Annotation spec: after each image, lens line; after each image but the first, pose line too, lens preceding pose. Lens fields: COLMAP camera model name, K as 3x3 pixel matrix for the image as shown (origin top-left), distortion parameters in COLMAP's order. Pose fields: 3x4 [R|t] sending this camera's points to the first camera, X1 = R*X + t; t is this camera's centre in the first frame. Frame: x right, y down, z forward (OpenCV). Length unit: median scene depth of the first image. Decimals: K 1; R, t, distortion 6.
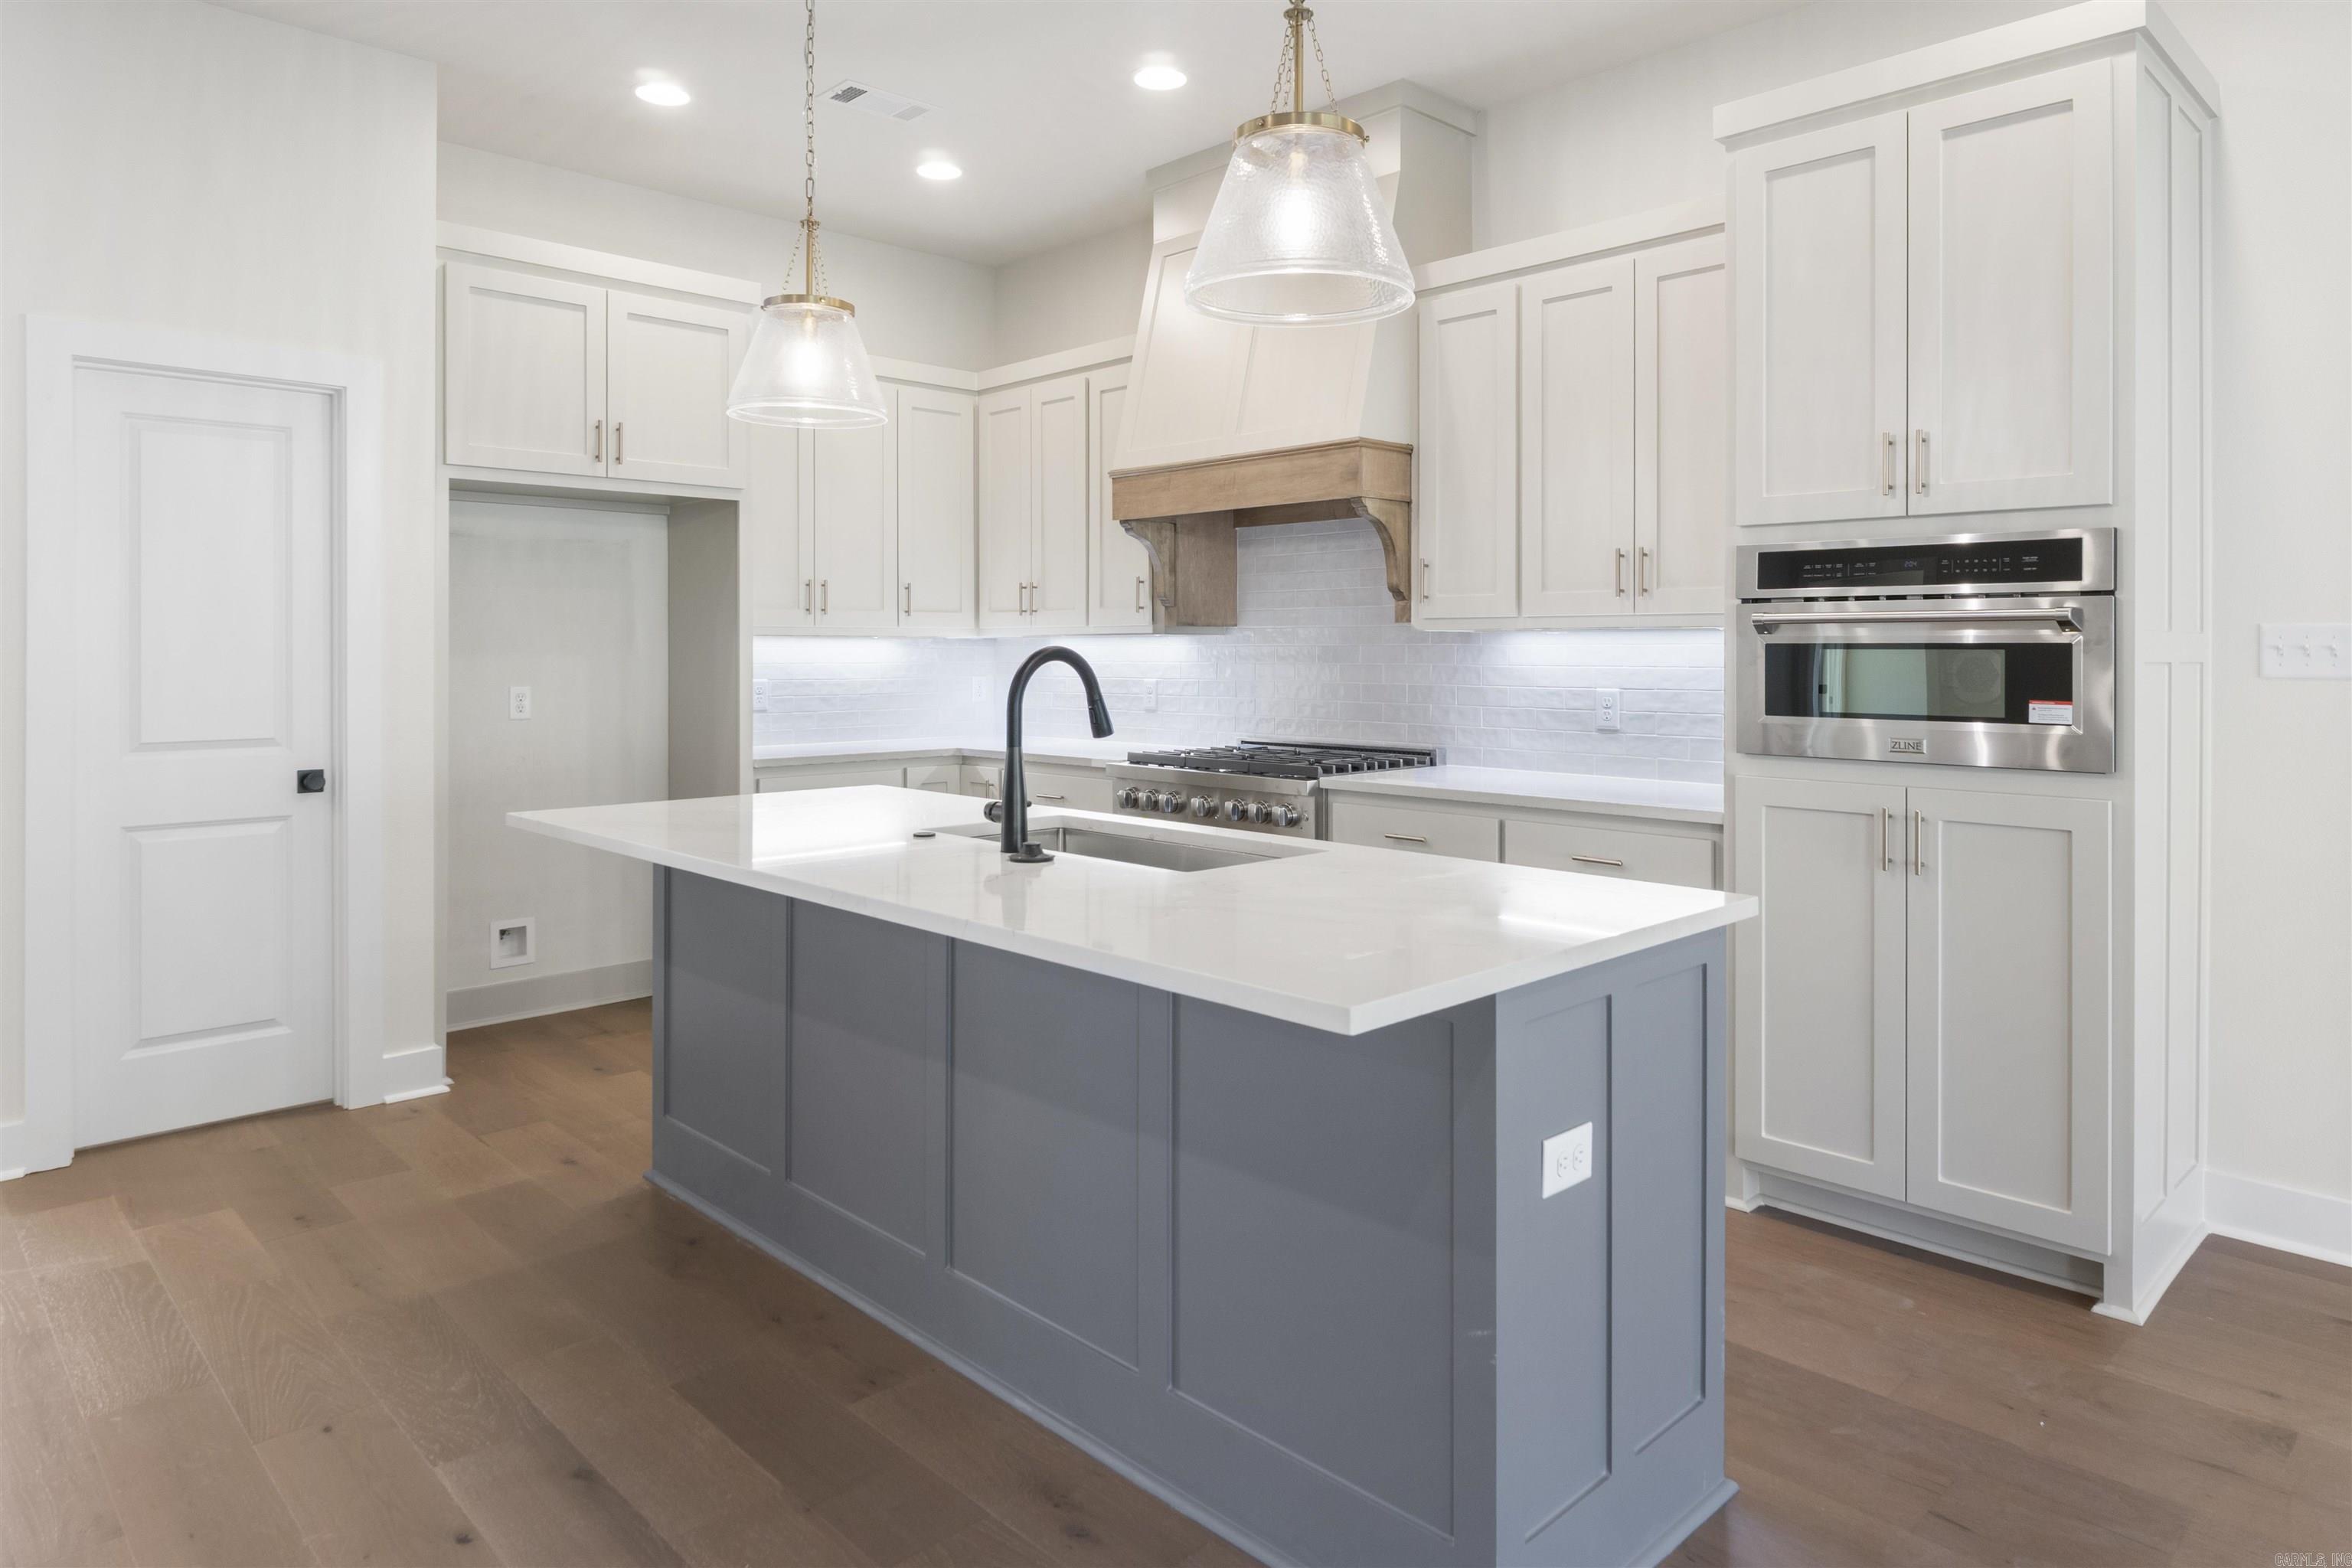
lens RADIAL K [[1404.6, 0, 1187.6], [0, 1404.6, 642.2], [0, 0, 1]] dist [0.010658, -0.007040]
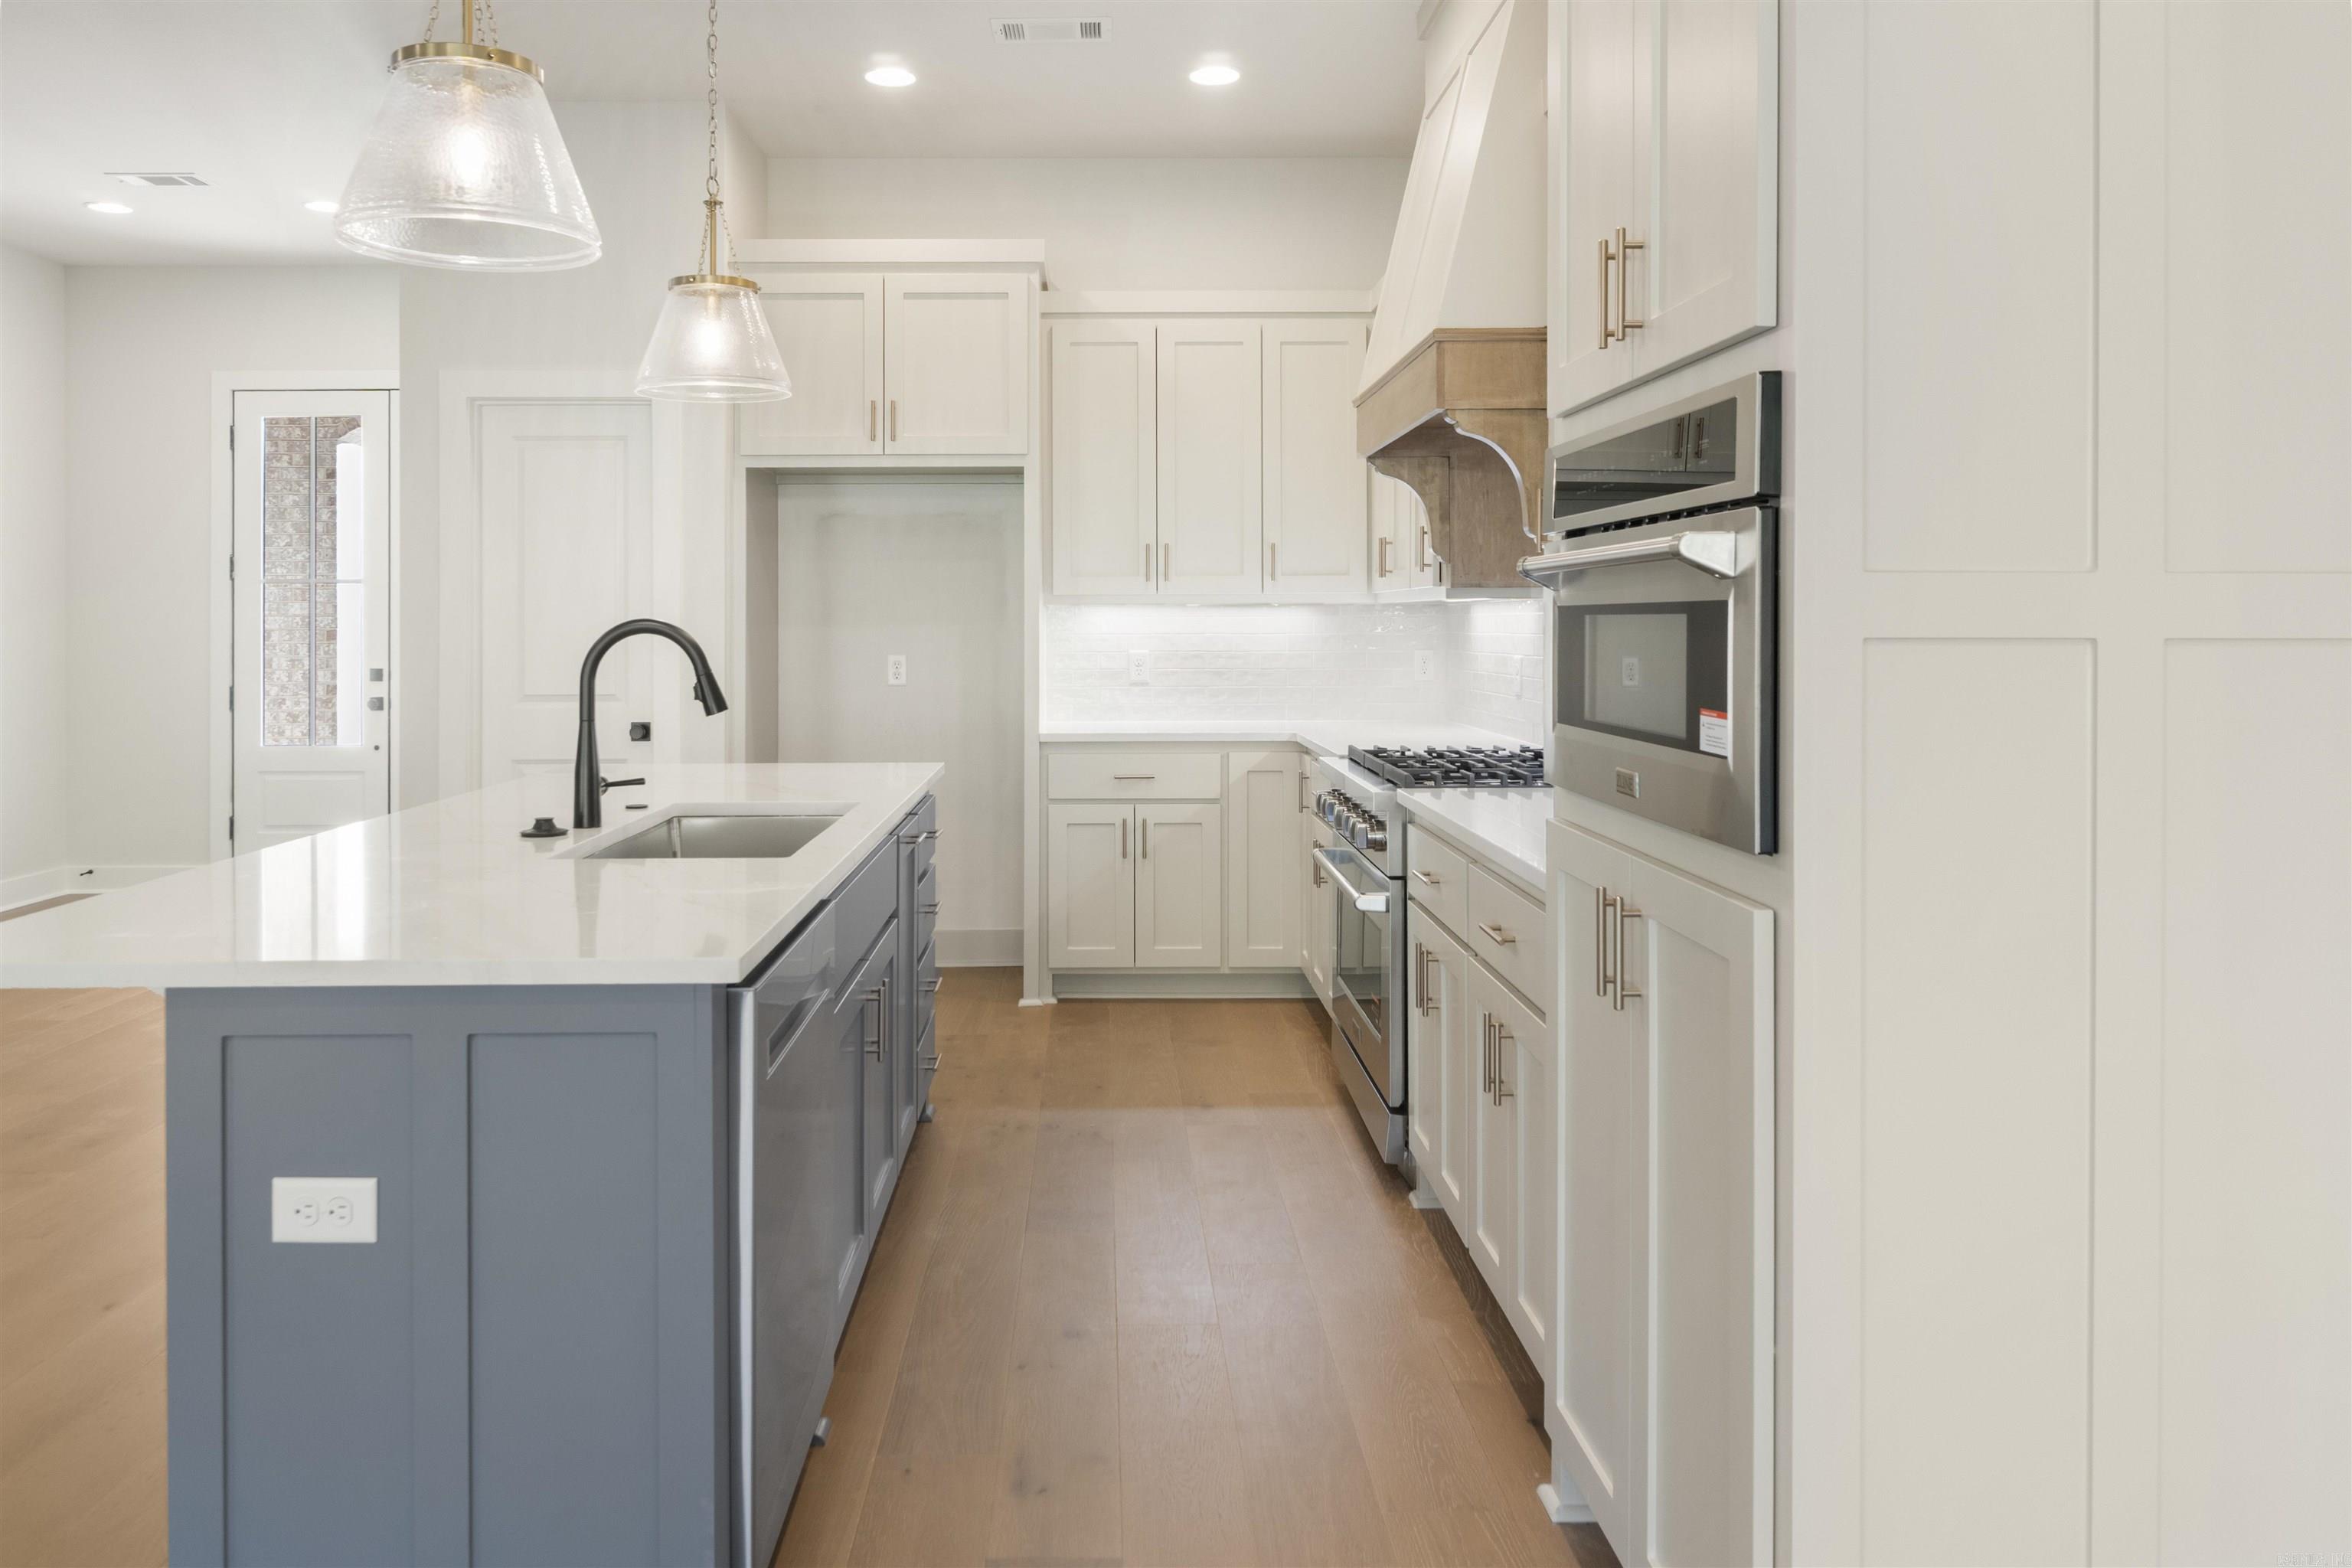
lens RADIAL K [[1622.1, 0, 1123.7], [0, 1622.1, 607.2], [0, 0, 1]] dist [-0.002363, 0.000126]
pose [[0.726983, -0.007243, -0.686617, 0.621774], [0.006931, 0.999971, -0.003210, 0.000813], [0.686621, -0.002425, 0.727012, 0.288590]]
